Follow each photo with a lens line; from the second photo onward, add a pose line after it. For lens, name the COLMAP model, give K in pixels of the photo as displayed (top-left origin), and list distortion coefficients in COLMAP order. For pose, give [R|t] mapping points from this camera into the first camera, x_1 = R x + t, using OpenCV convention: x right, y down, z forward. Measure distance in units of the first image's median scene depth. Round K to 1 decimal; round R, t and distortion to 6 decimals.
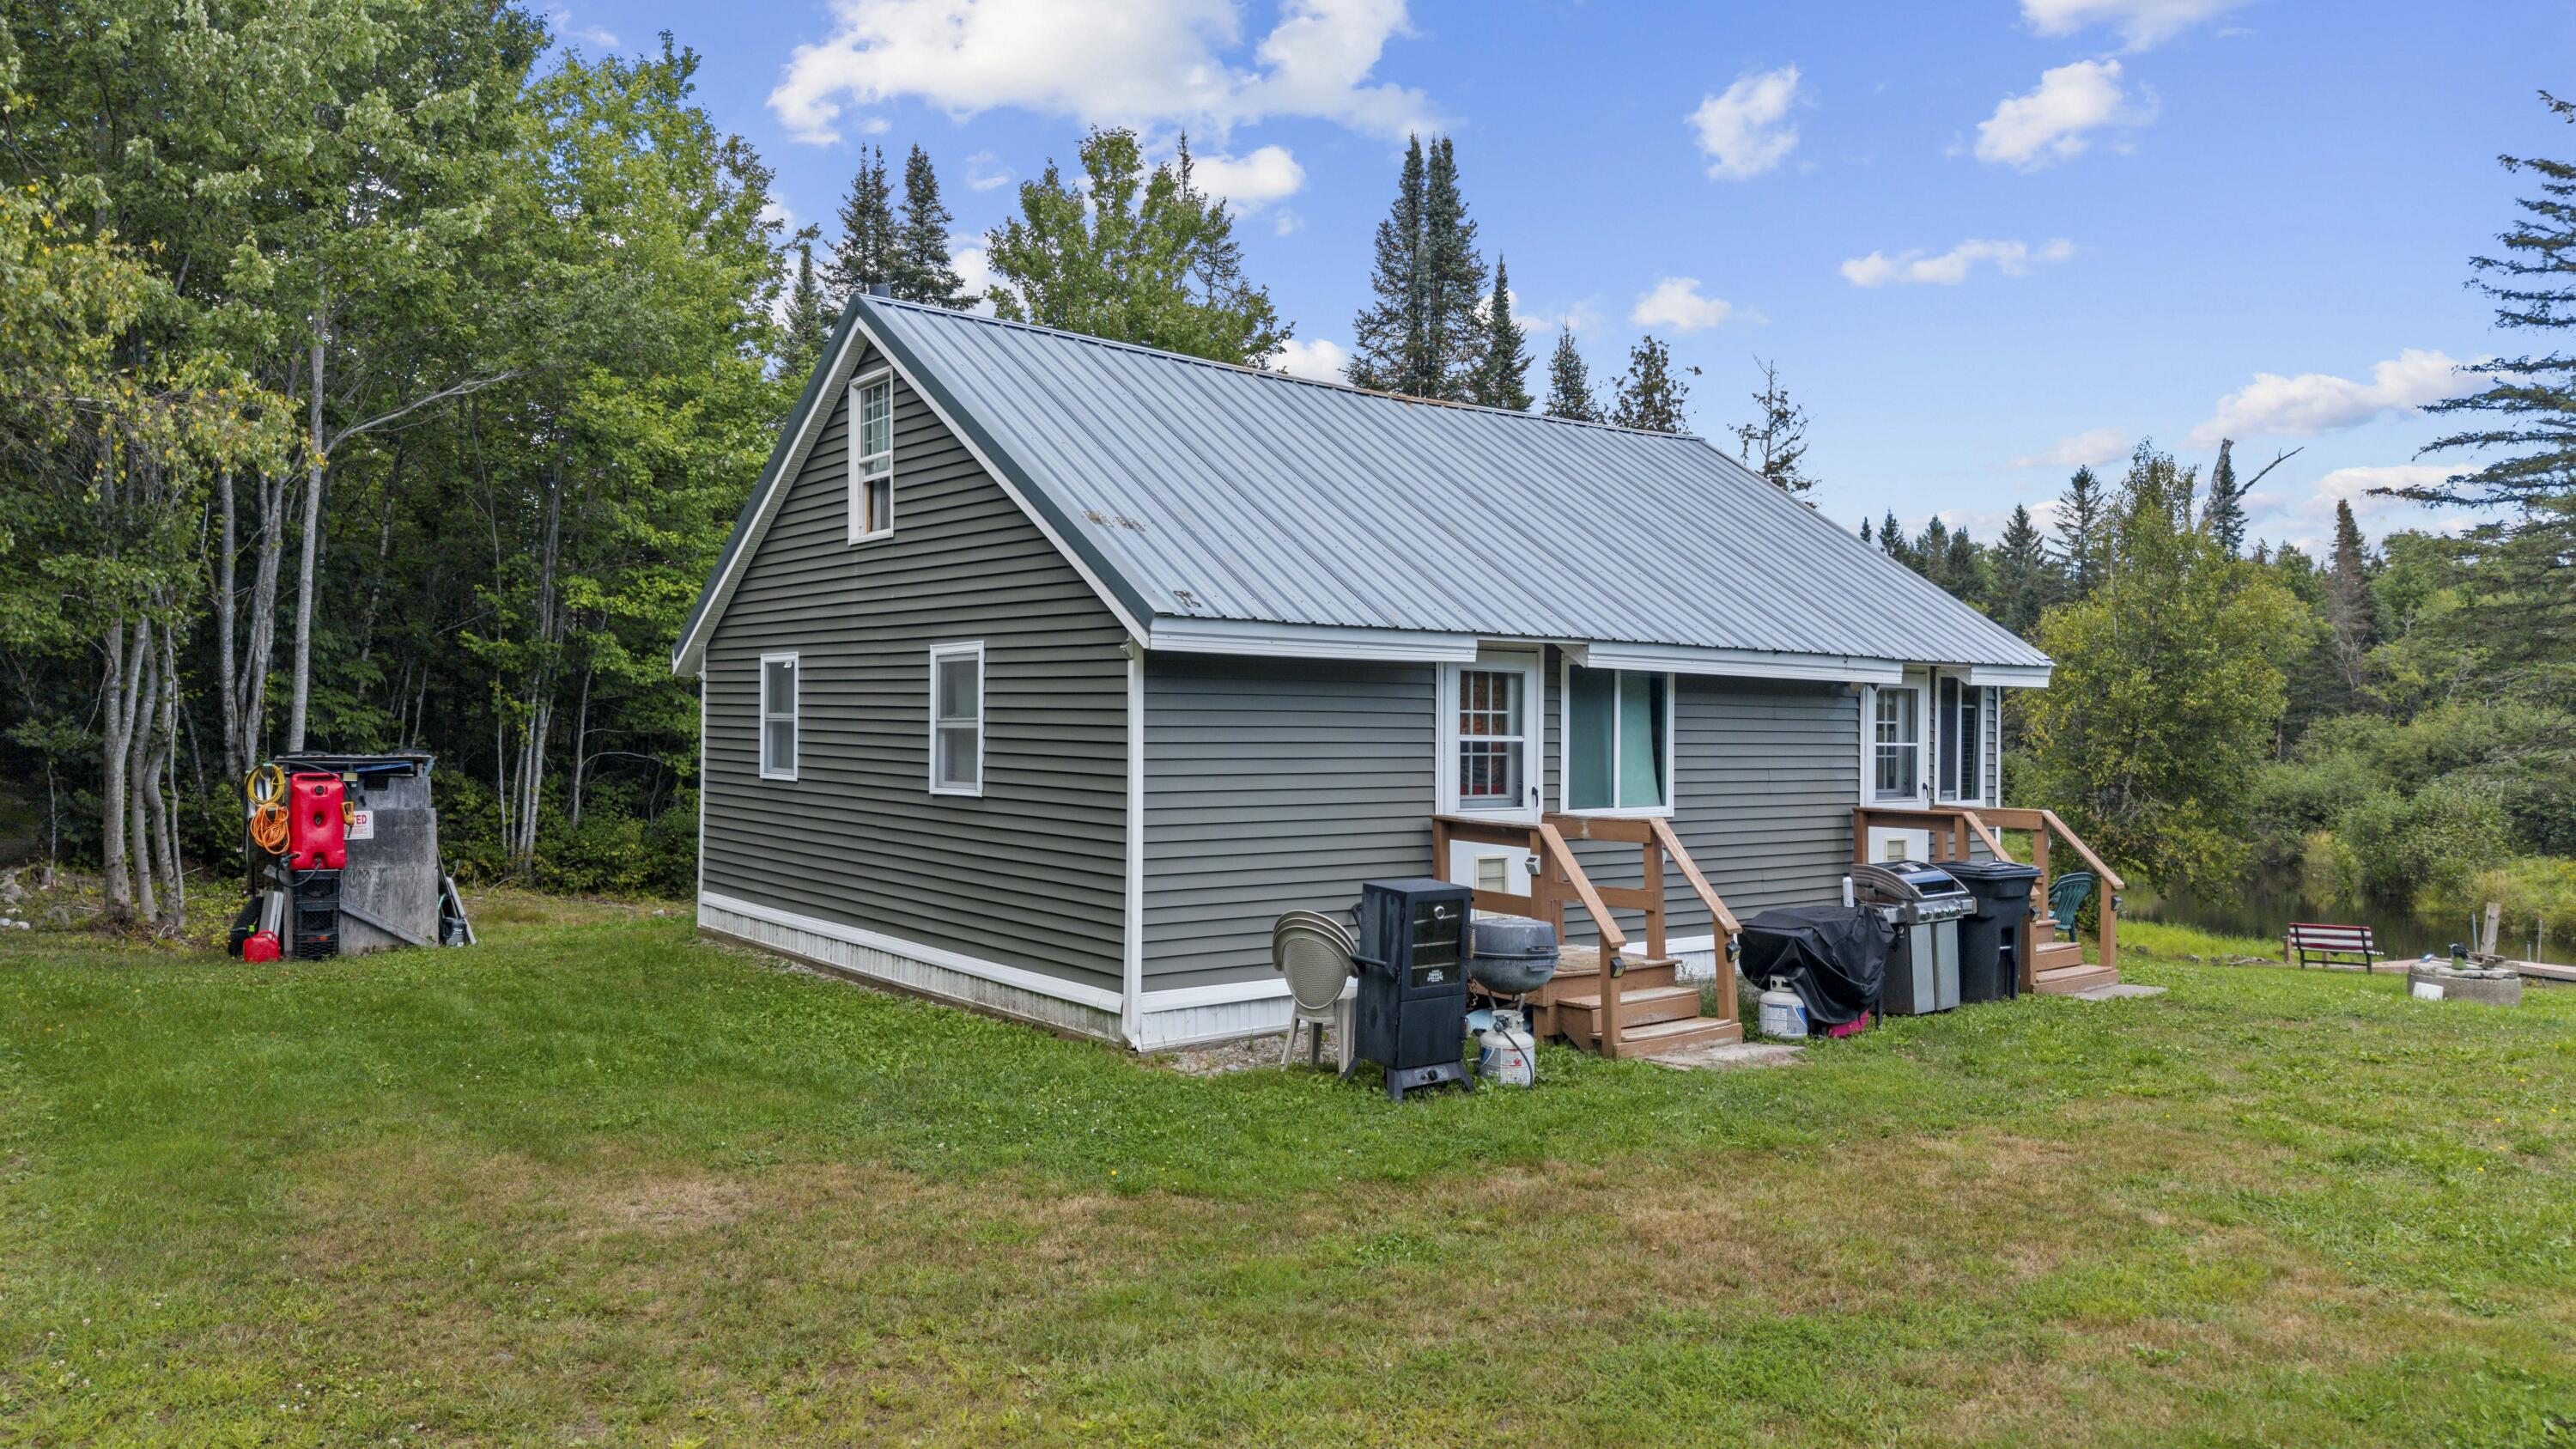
lens RADIAL K [[1899.1, 0, 1261.0], [0, 1899.1, 719.9], [0, 0, 1]] dist [0.055849, -0.001127]
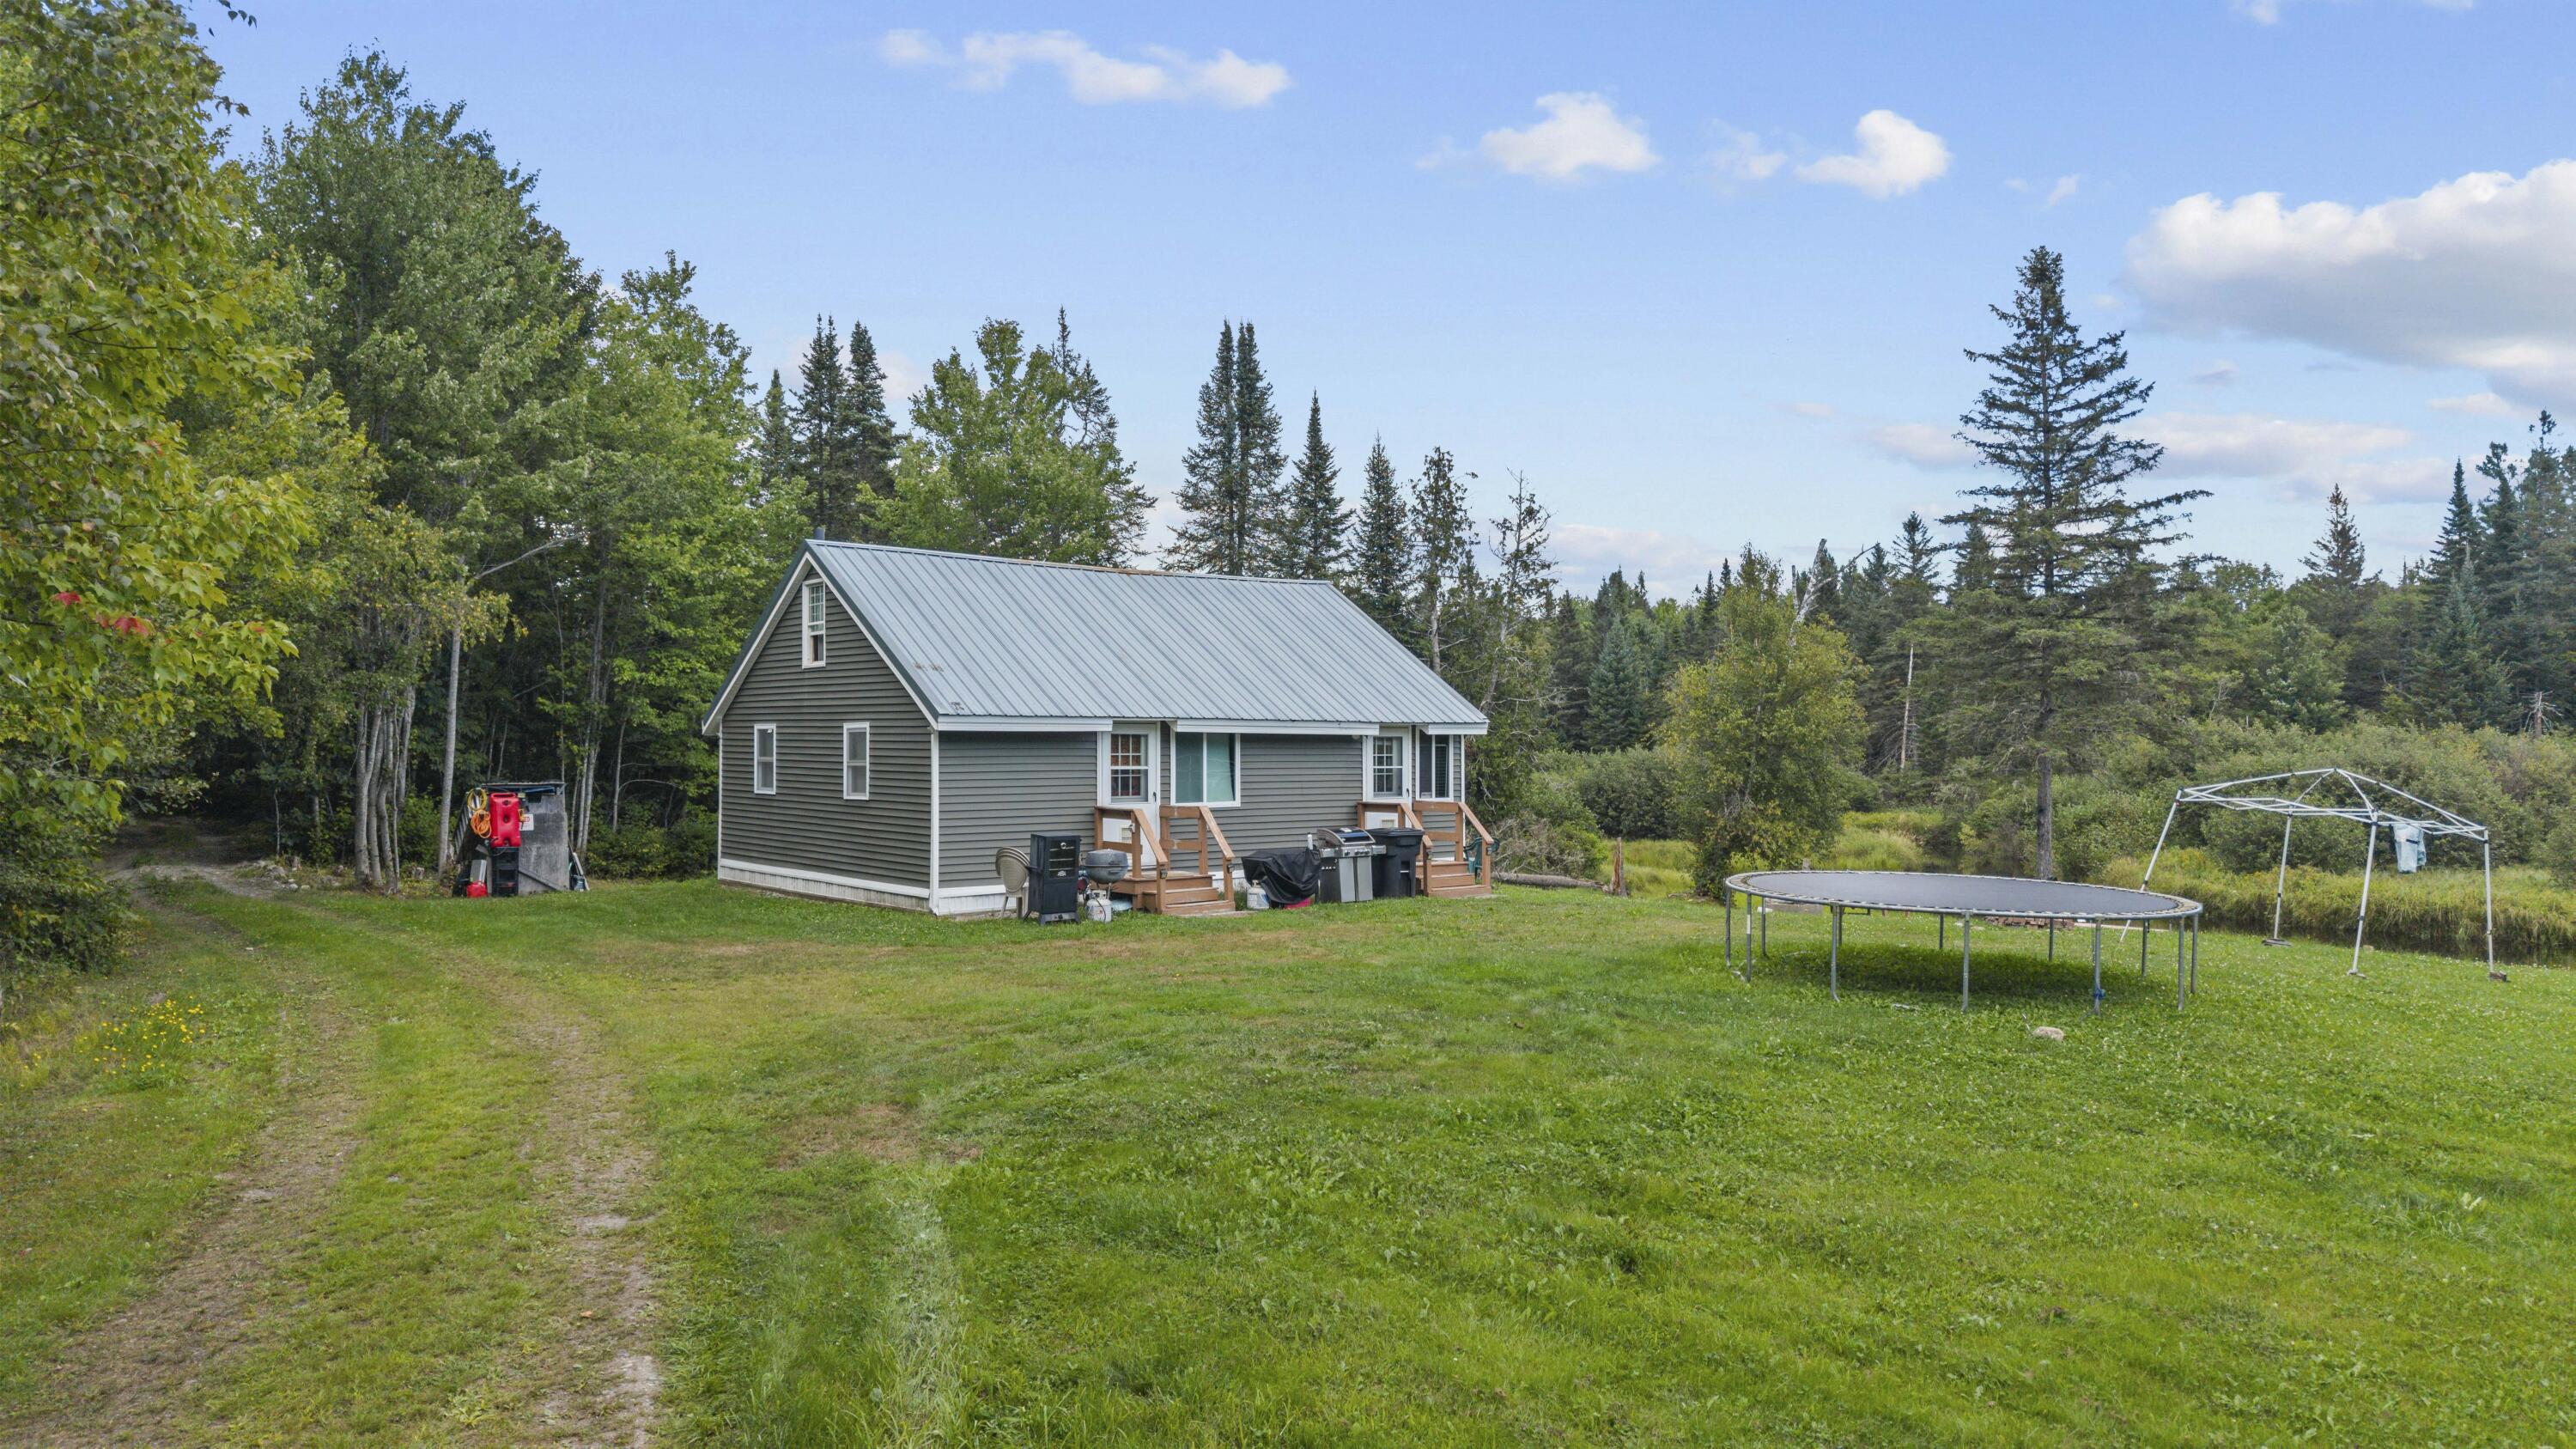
lens RADIAL K [[1861.4, 0, 1288.0], [0, 1861.4, 724.5], [0, 0, 1]] dist [0.063329, -0.001171]
pose [[0.999412, -0.010098, 0.032775, 0.153240], [0.010385, 0.999909, -0.008595, -0.011531], [-0.032685, 0.008931, 0.999426, -0.653794]]
